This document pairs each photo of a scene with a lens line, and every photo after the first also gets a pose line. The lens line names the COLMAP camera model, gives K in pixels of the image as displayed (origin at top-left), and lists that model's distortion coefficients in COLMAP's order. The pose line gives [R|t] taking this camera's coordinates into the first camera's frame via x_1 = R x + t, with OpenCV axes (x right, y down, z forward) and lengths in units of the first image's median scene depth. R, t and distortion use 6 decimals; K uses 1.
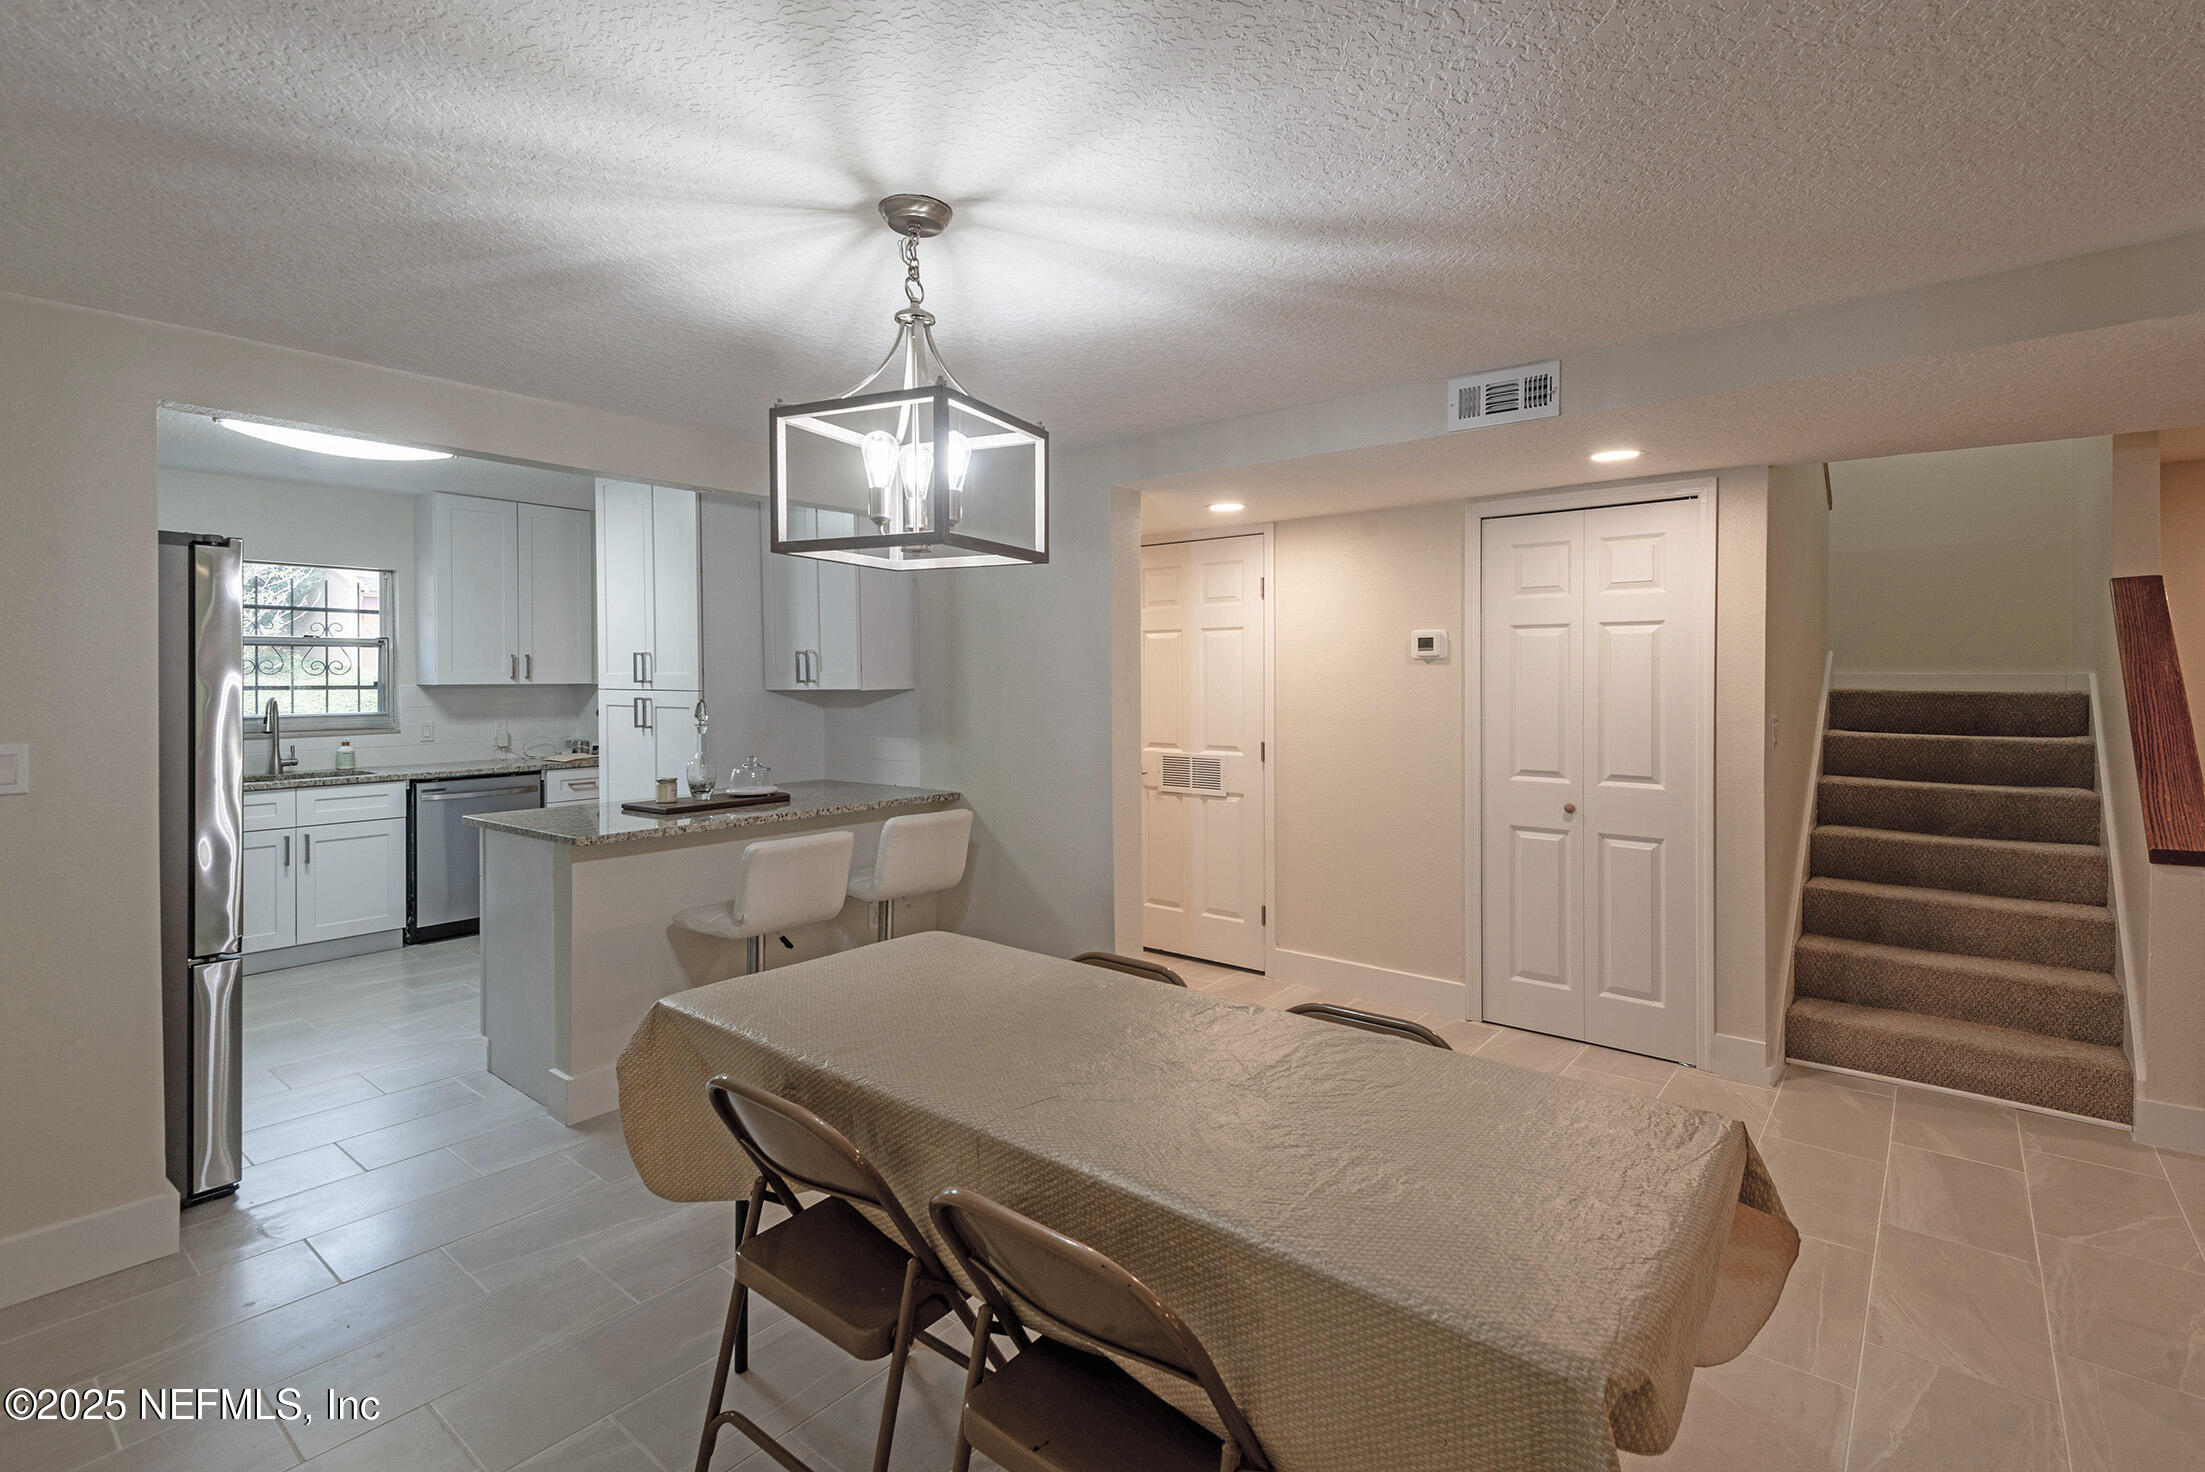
lens RADIAL K [[1025.8, 0, 1099.7], [0, 1025.8, 677.3], [0, 0, 1]] dist [0.011812, -0.000611]
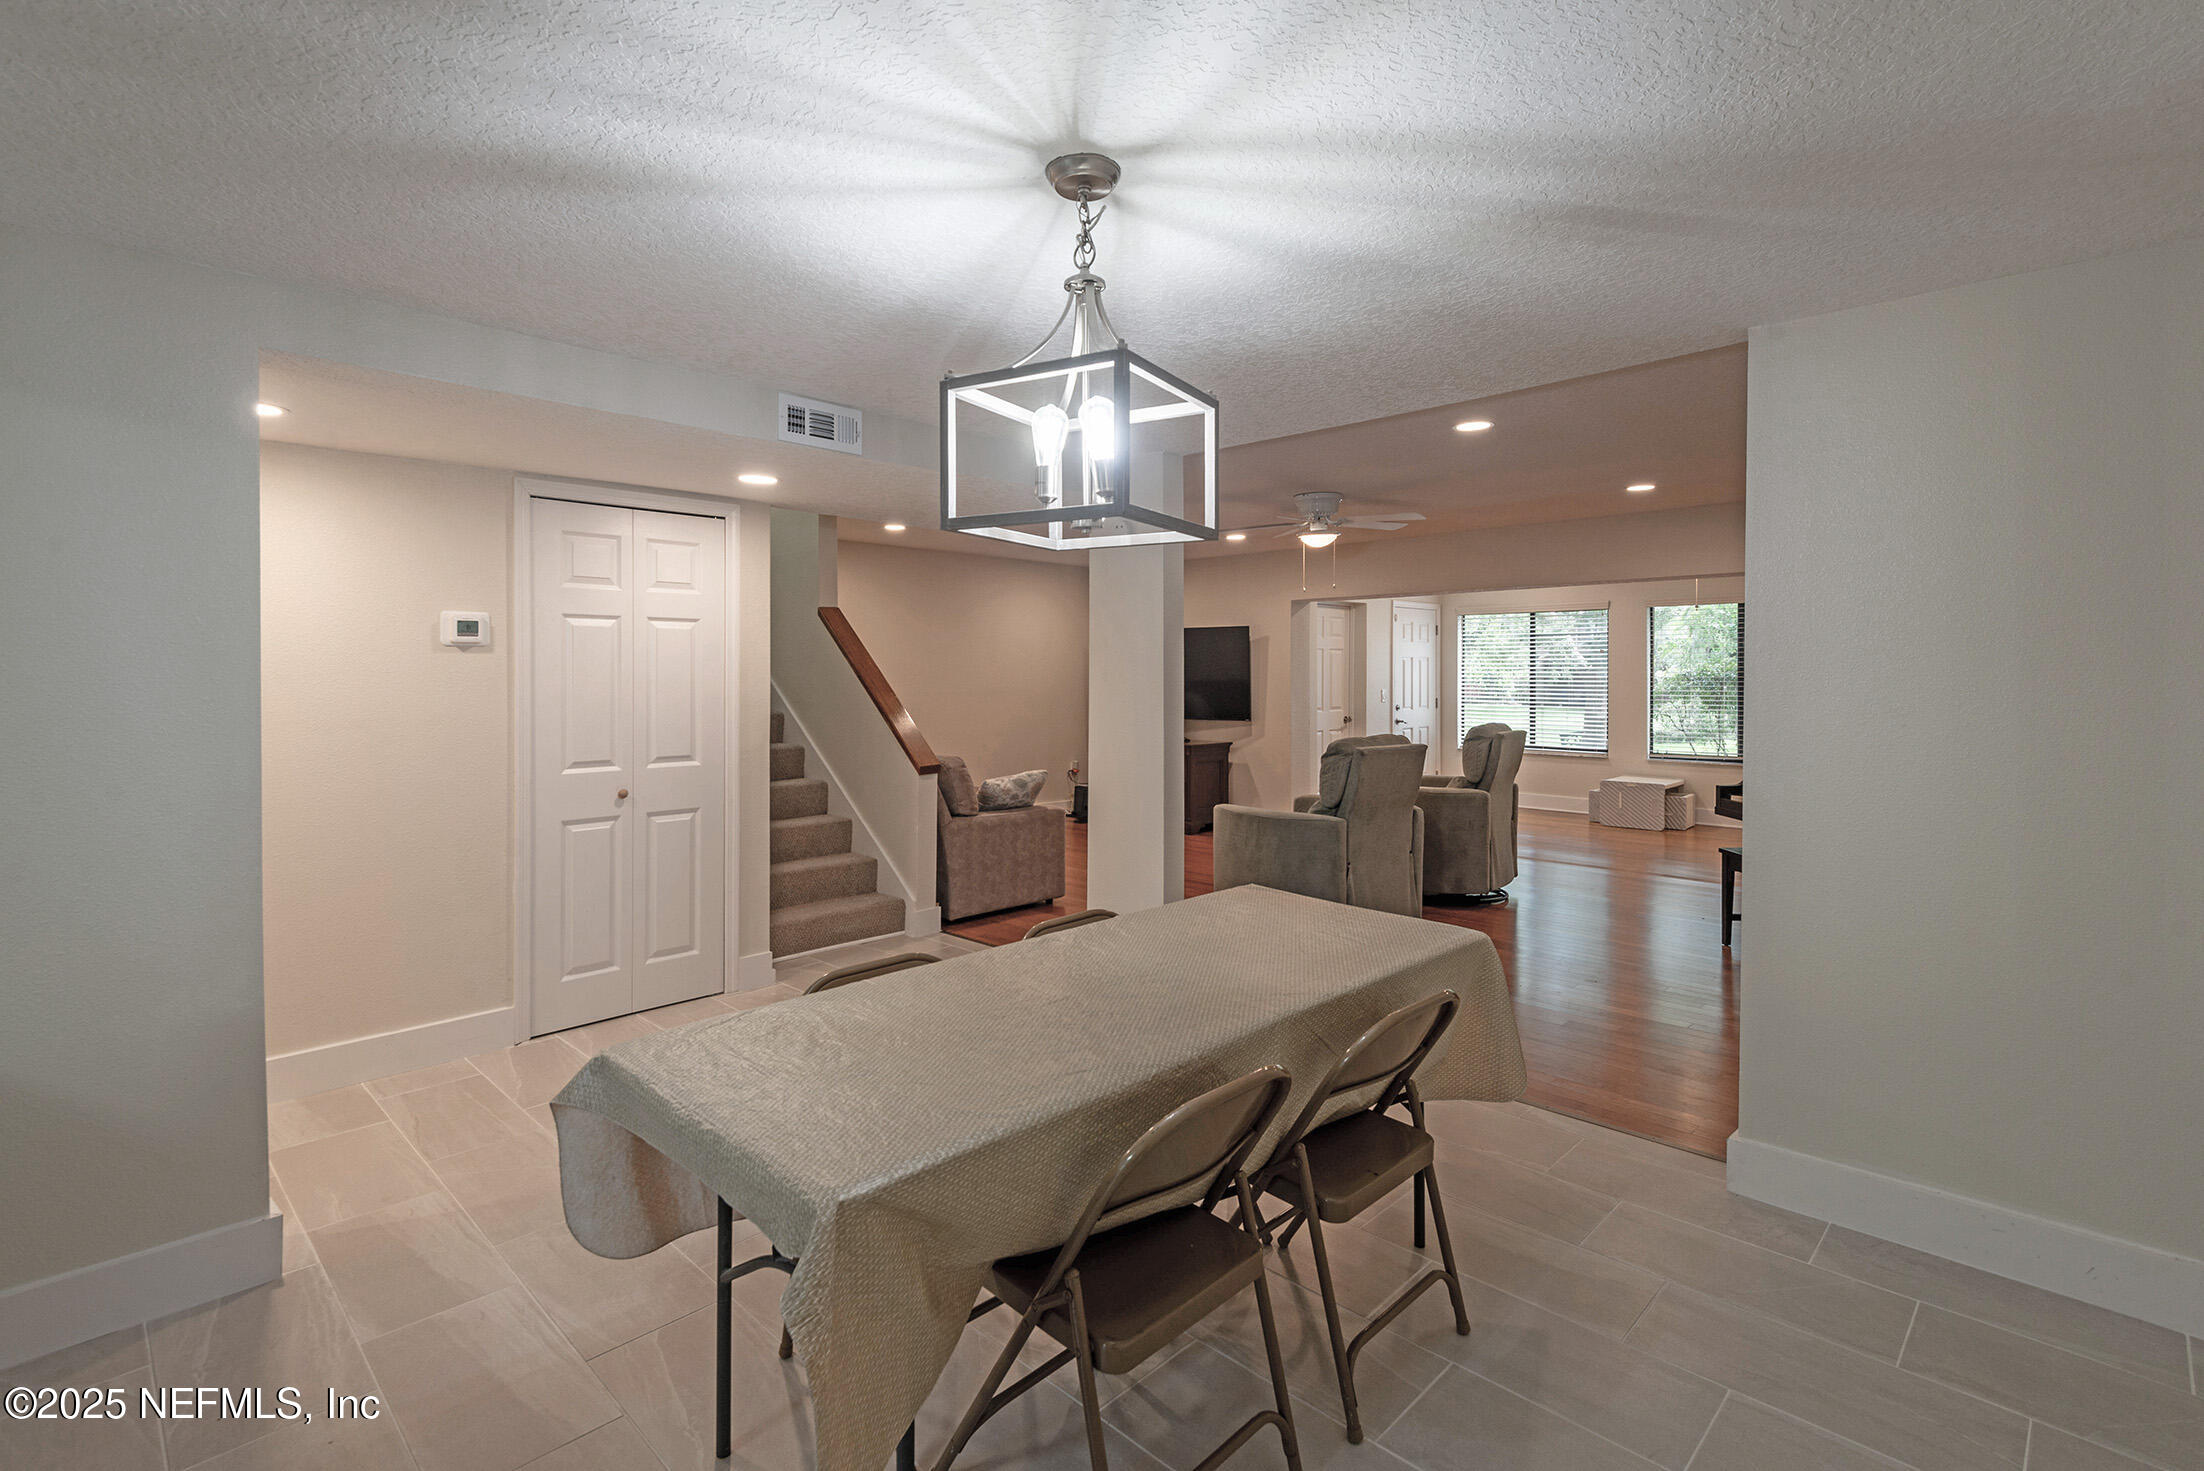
lens RADIAL K [[1025.3, 0, 1099.2], [0, 1025.3, 676.8], [0, 0, 1]] dist [0.011812, -0.000611]
pose [[0.090316, -0.005045, 0.995900, -0.541868], [-0.001117, 0.999986, 0.005167, 0.003282], [-0.995913, -0.001579, 0.090309, 0.433555]]
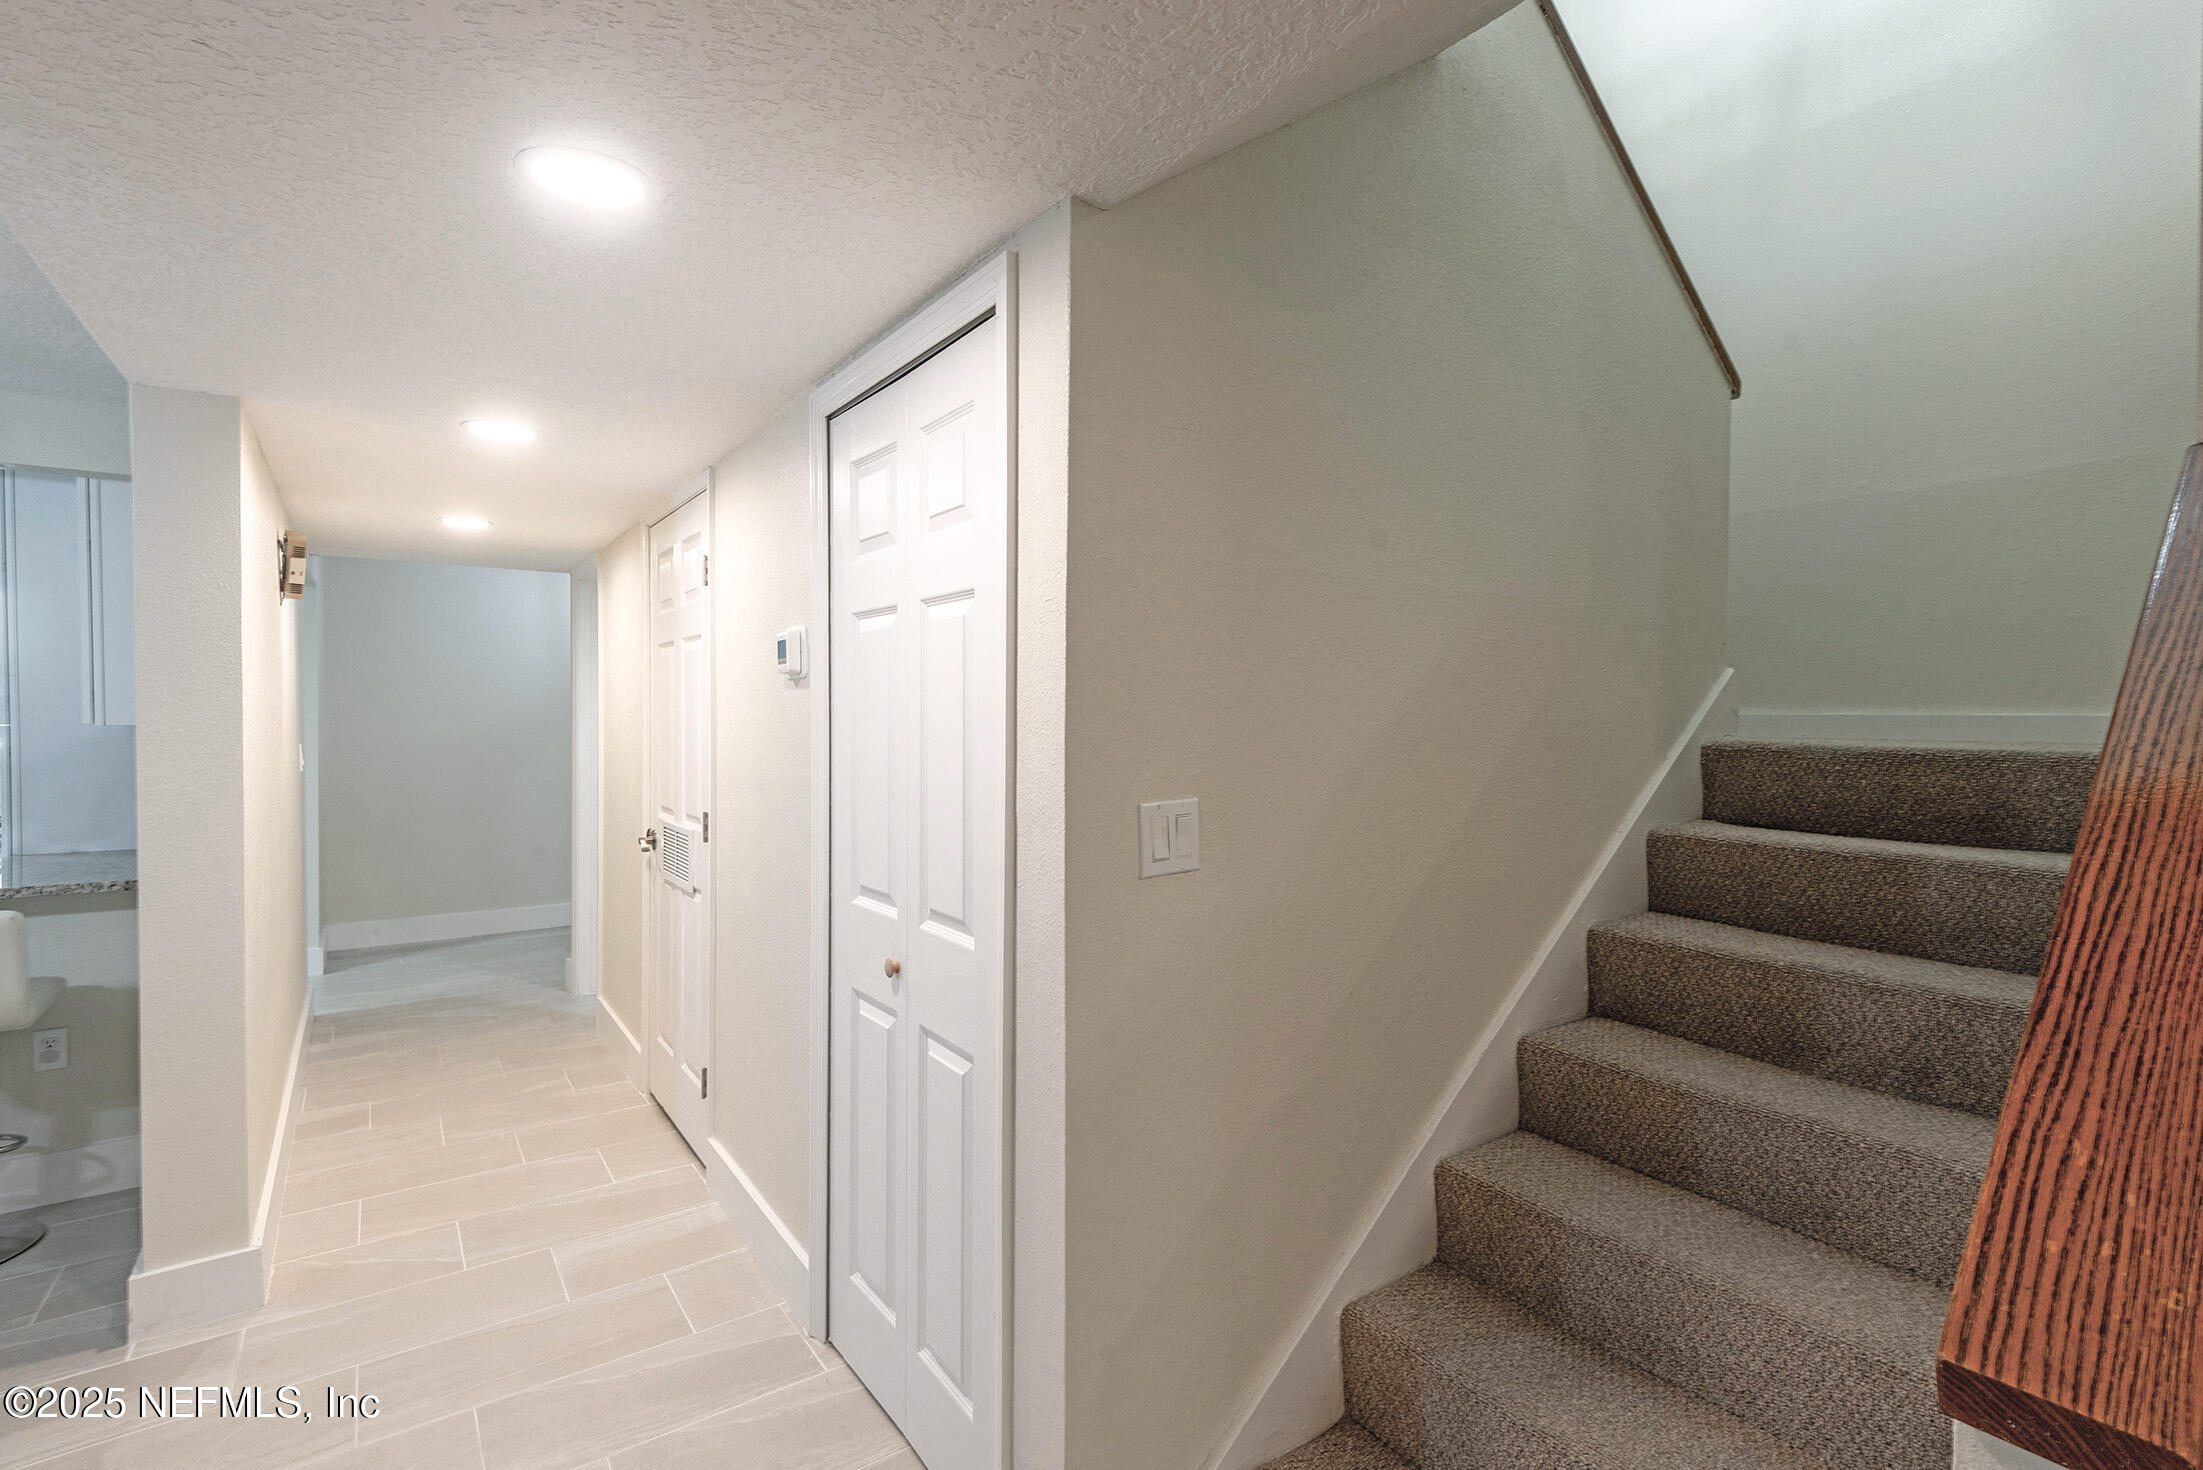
lens RADIAL K [[1012.5, 0, 1101.5], [0, 1012.5, 735.0], [0, 0, 1]] dist [0.013739, -0.000079]
pose [[0.967256, 0.012340, -0.253502, 0.693513], [-0.008106, 0.999810, 0.017741, 0.002498], [0.253673, -0.015105, 0.967172, 0.552162]]
